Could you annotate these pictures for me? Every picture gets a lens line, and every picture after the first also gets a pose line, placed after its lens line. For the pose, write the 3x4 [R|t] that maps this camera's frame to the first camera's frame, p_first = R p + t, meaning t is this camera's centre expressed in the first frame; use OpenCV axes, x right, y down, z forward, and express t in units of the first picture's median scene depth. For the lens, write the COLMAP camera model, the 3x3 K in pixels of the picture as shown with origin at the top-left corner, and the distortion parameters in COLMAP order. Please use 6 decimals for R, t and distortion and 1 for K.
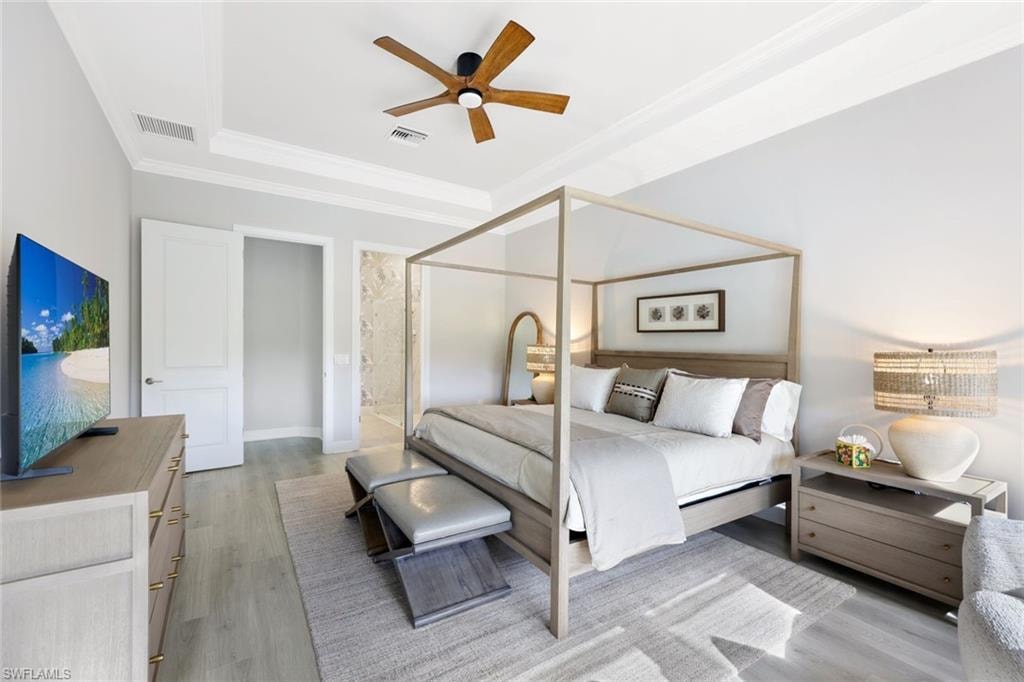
lens RADIAL K [[452.4, 0, 512.0], [0, 452.4, 341.0], [0, 0, 1]] dist [-0.054142, 0.023788]
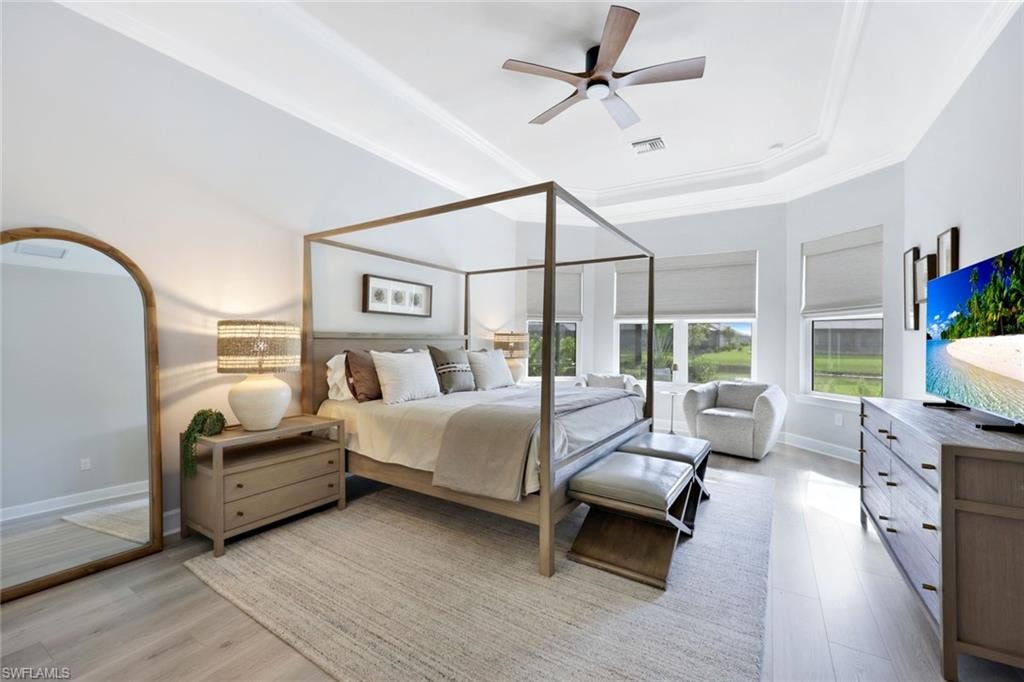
lens RADIAL K [[452.4, 0, 512.0], [0, 452.4, 341.0], [0, 0, 1]] dist [-0.054142, 0.023788]
pose [[-0.453855, -0.018232, 0.890889, -1.373829], [-0.028254, 0.999582, 0.006062, 0.052067], [-0.890627, -0.022420, -0.454181, 2.457943]]
